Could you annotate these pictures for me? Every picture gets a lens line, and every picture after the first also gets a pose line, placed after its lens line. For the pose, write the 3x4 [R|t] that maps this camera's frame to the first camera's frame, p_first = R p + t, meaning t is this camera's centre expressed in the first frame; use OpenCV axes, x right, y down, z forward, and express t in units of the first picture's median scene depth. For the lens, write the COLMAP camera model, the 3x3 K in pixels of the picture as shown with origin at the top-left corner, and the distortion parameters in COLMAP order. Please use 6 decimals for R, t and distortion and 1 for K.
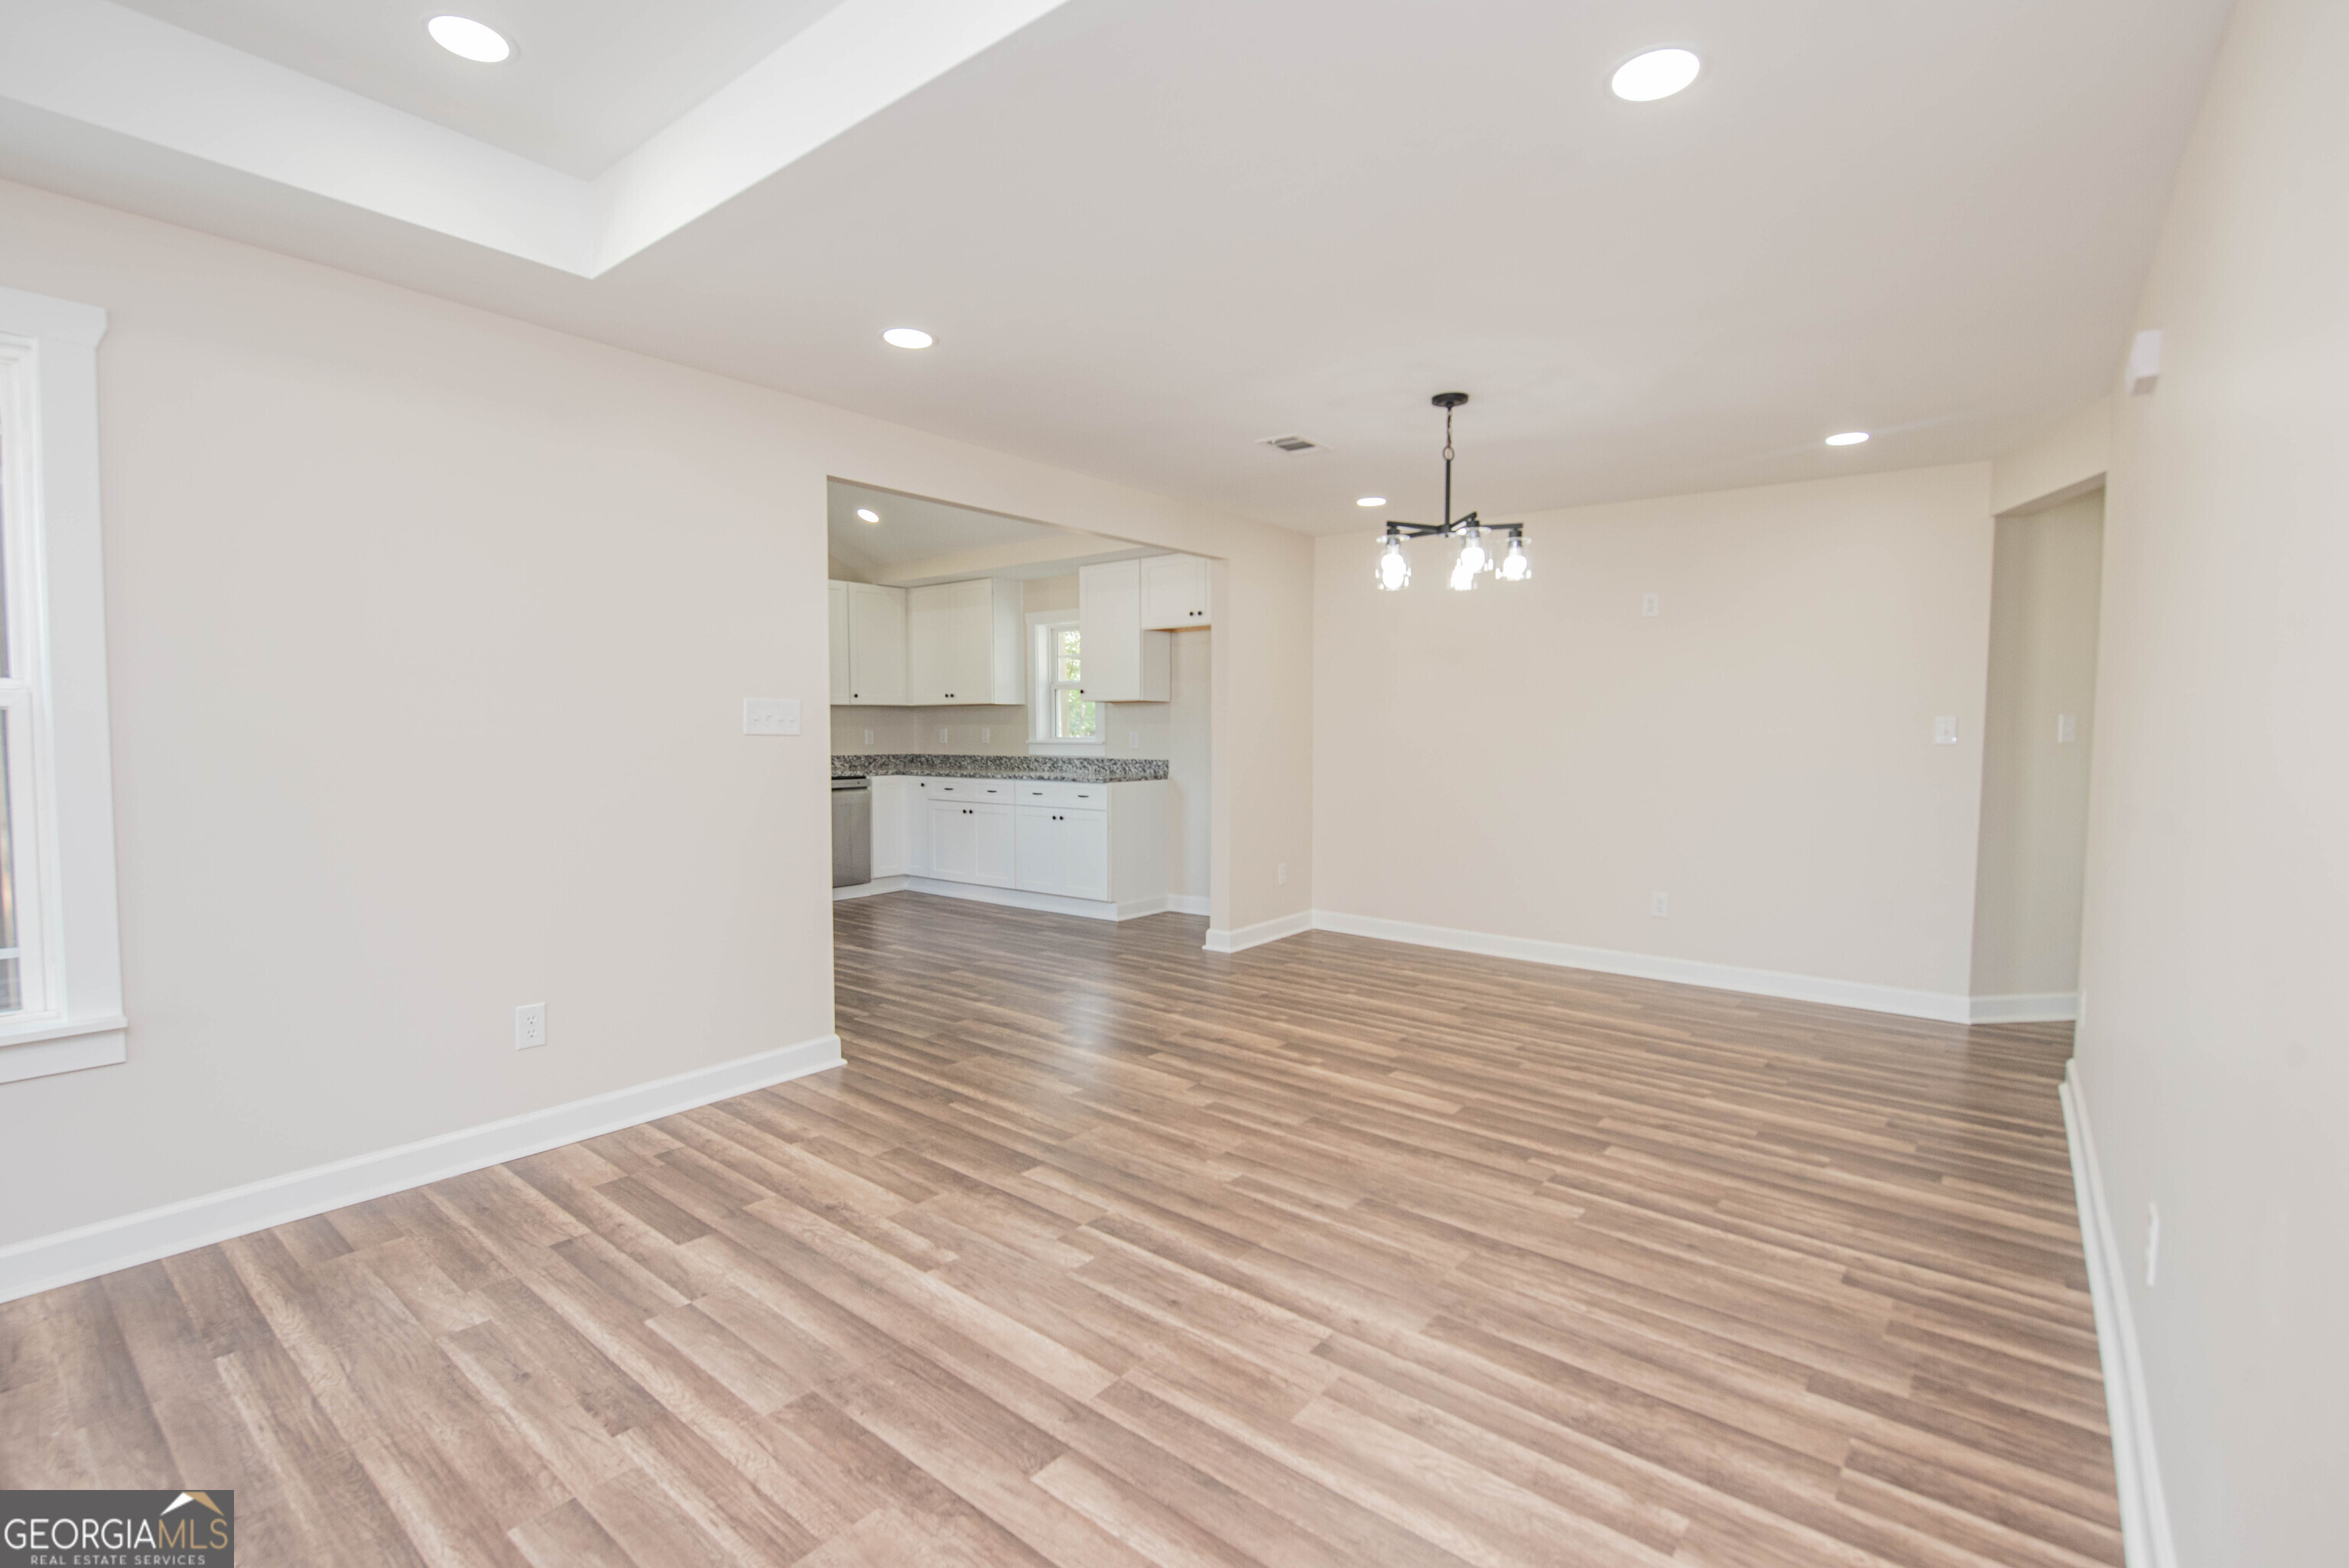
lens RADIAL K [[1072.8, 0, 1182.6], [0, 1072.8, 791.1], [0, 0, 1]] dist [-0.007696, -0.002512]
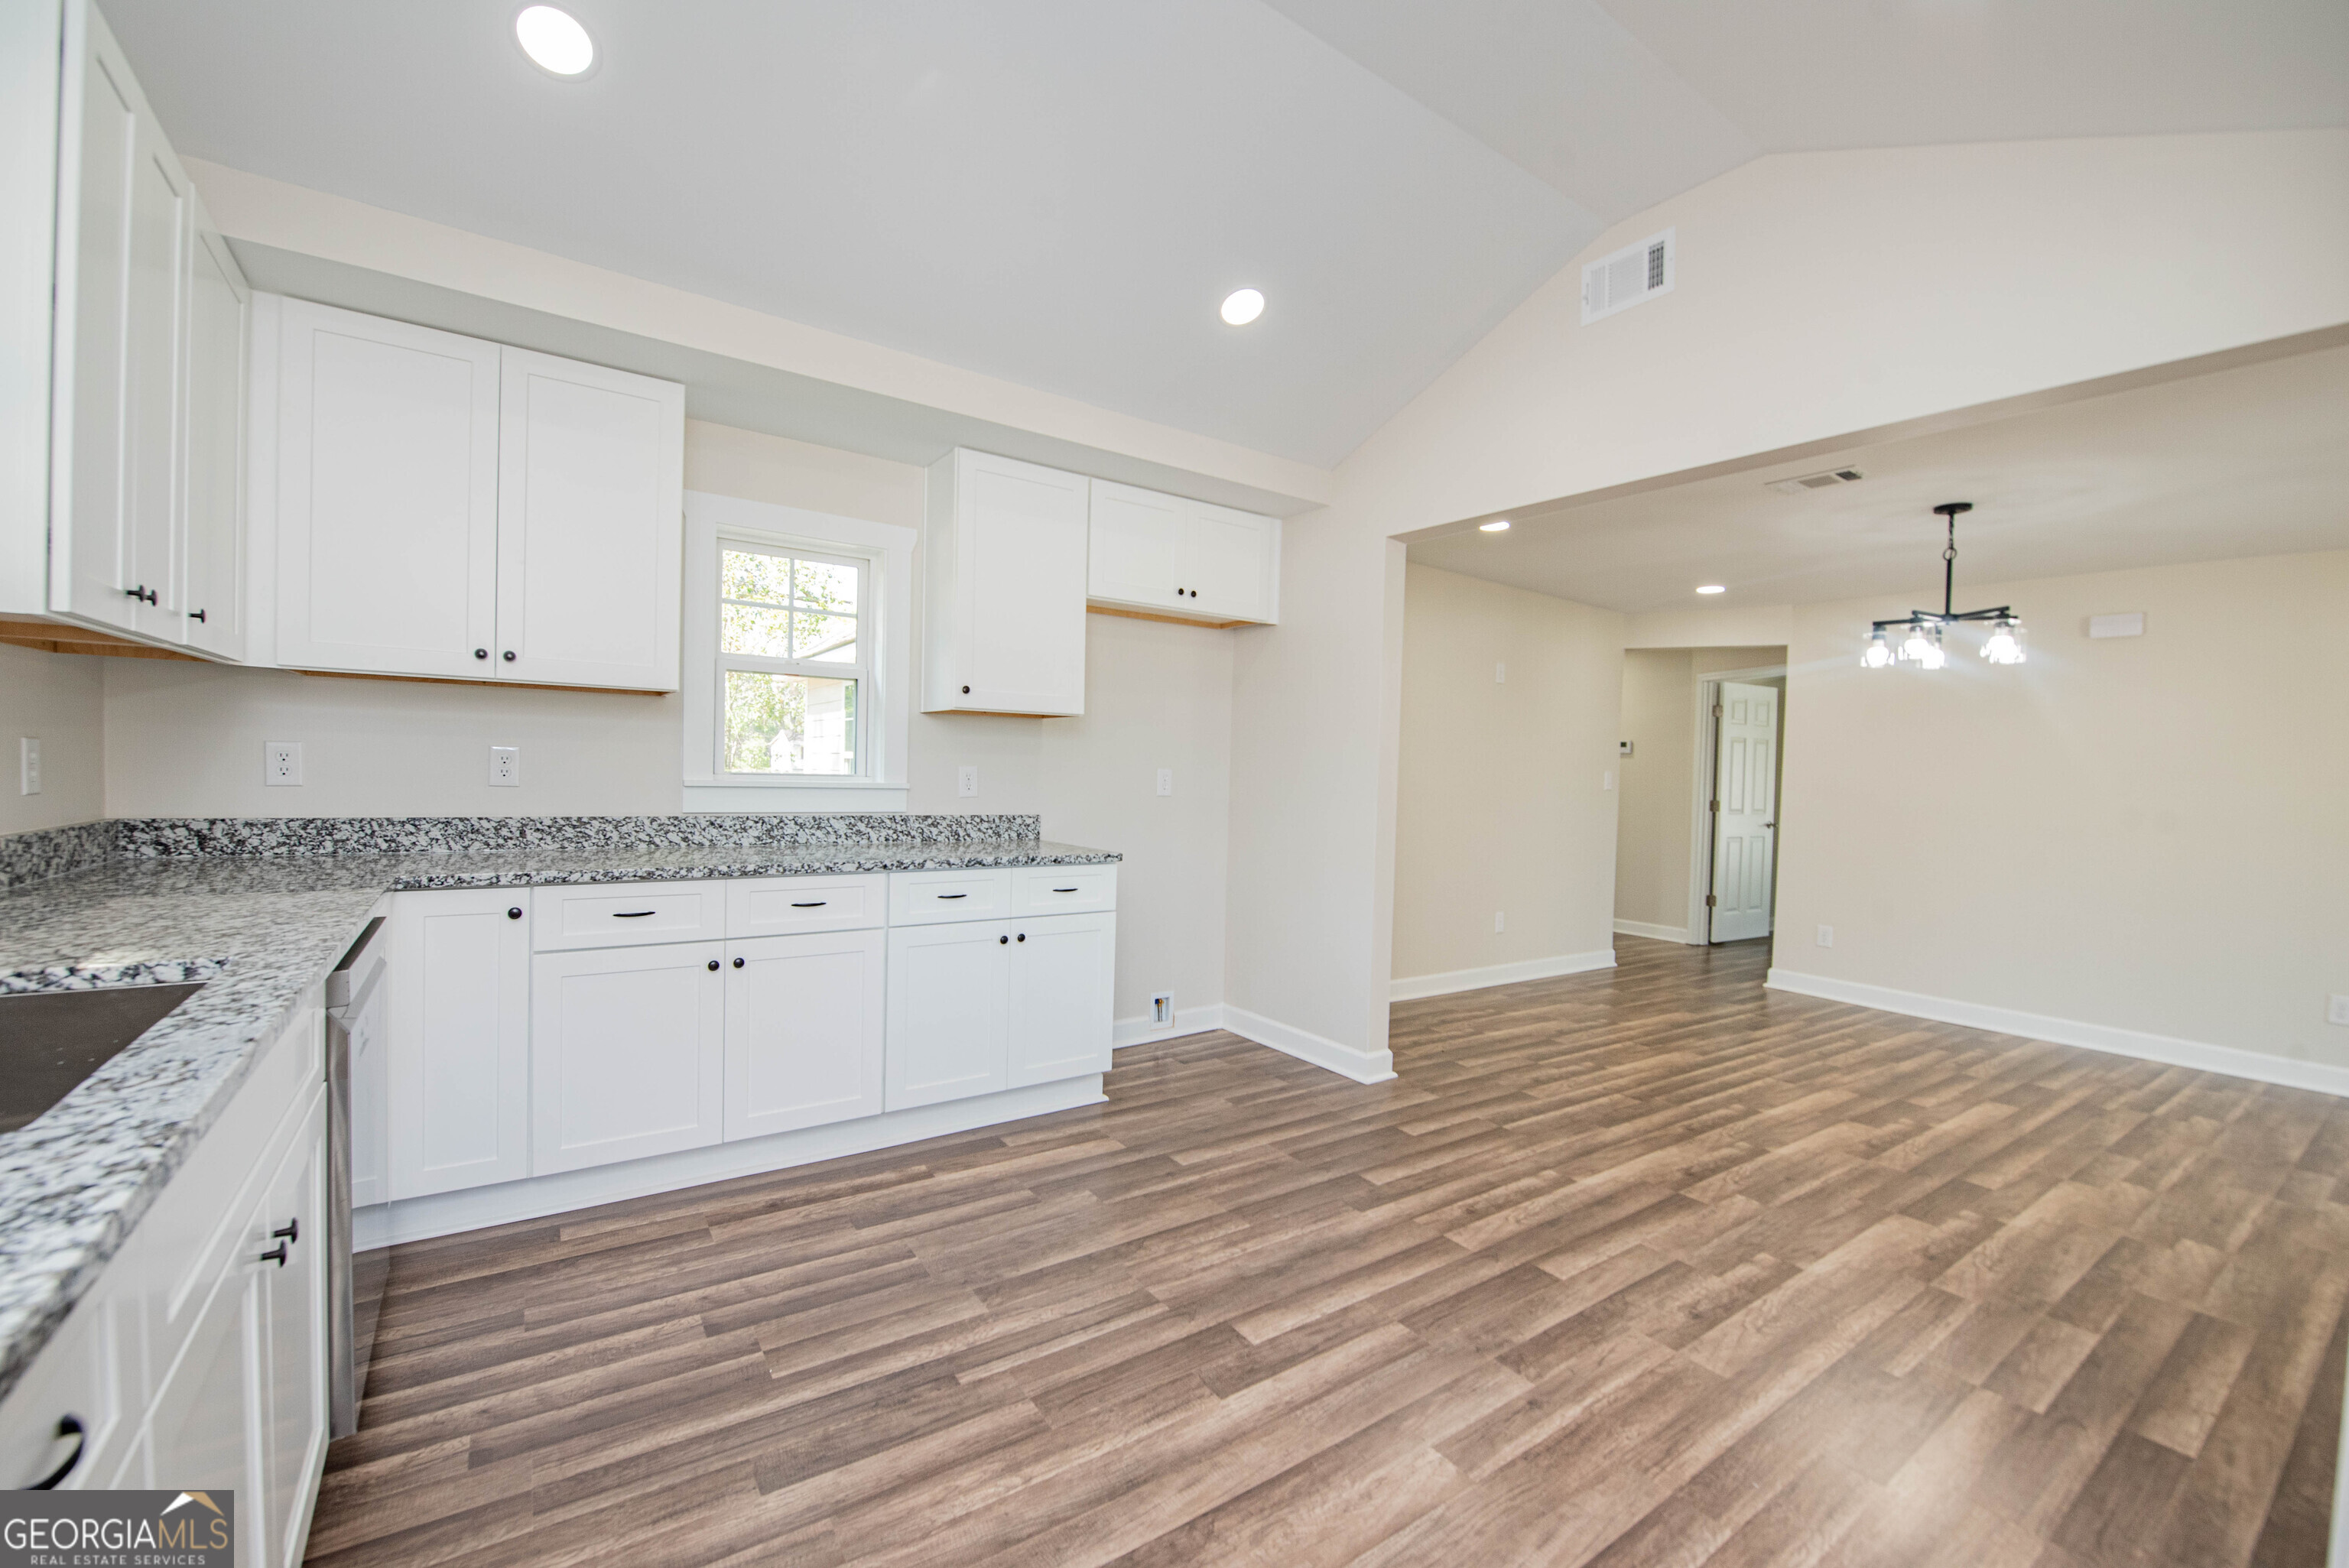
lens RADIAL K [[943.8, 0, 1170.1], [0, 943.8, 797.0], [0, 0, 1]] dist [-0.016055, -0.002654]
pose [[0.298314, -0.019709, 0.954264, -0.908229], [0.026440, 0.999574, 0.012379, -0.079821], [-0.954101, 0.021538, 0.298708, 1.401229]]
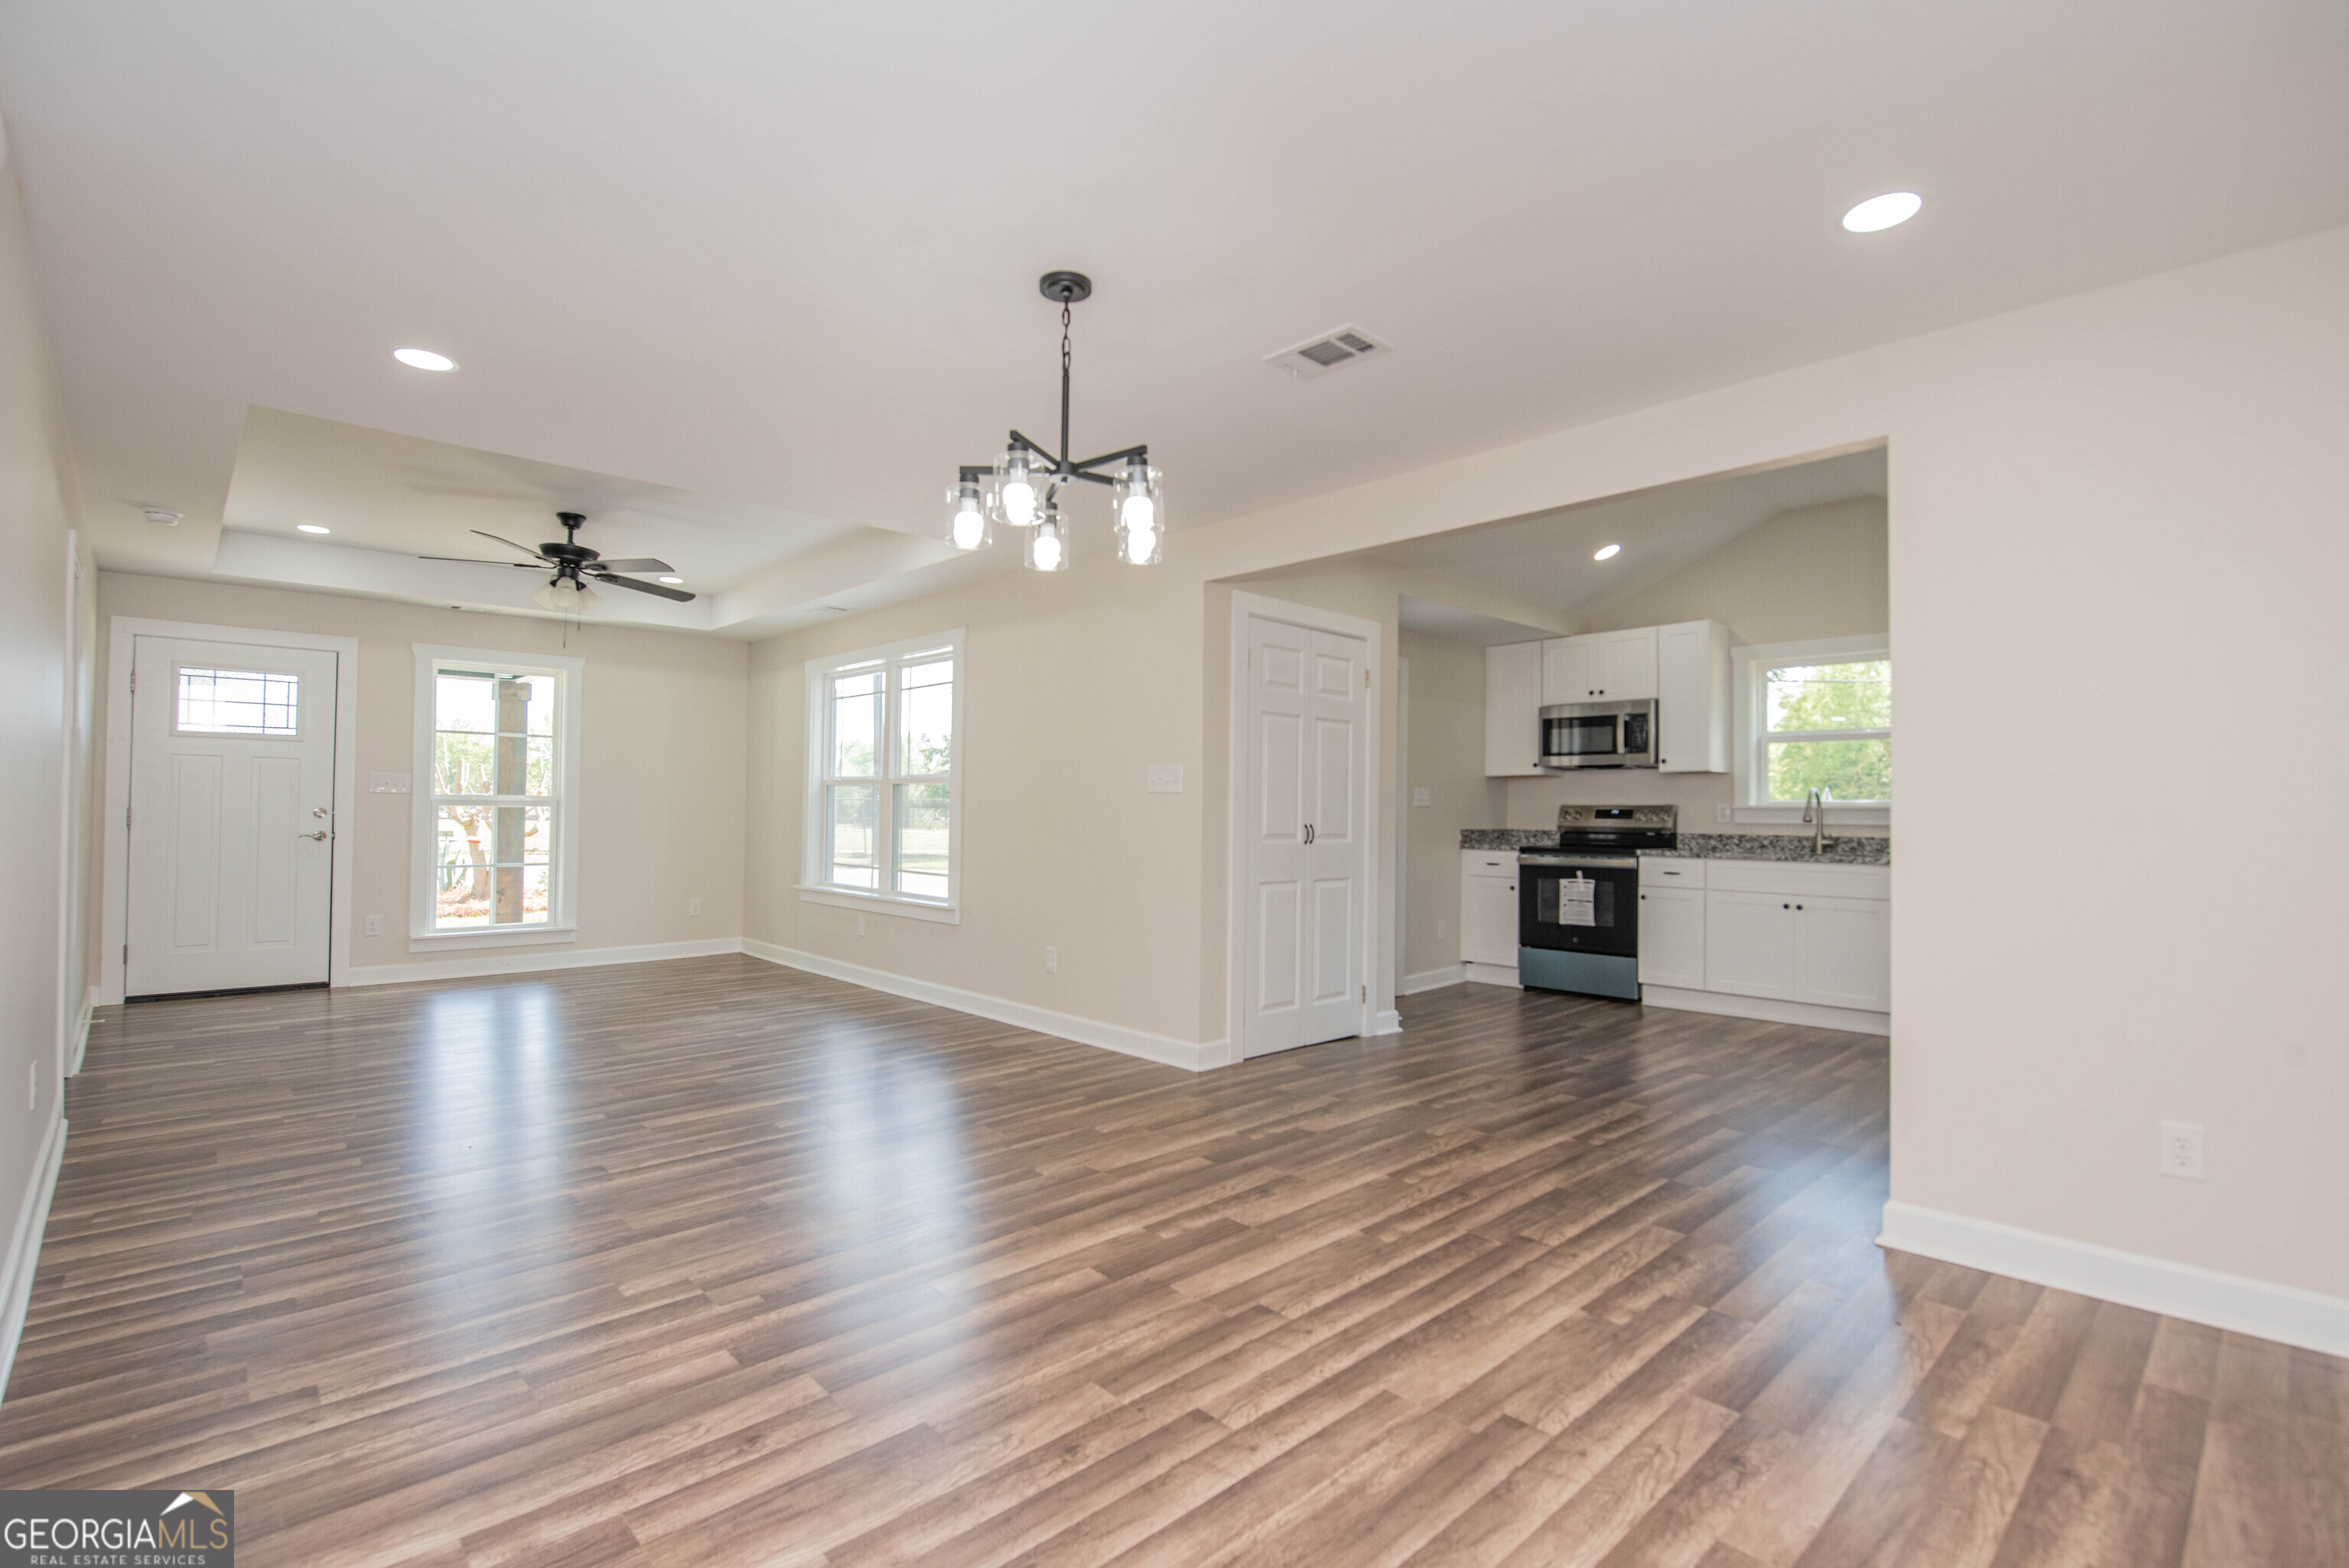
lens RADIAL K [[1072.8, 0, 1155.4], [0, 1072.8, 790.5], [0, 0, 1]] dist [-0.007696, -0.002512]
pose [[-0.160373, -0.022321, -0.986804, 0.846927], [-0.067832, 0.997630, -0.011542, -0.036642], [0.984723, 0.065086, -0.161507, 1.098879]]
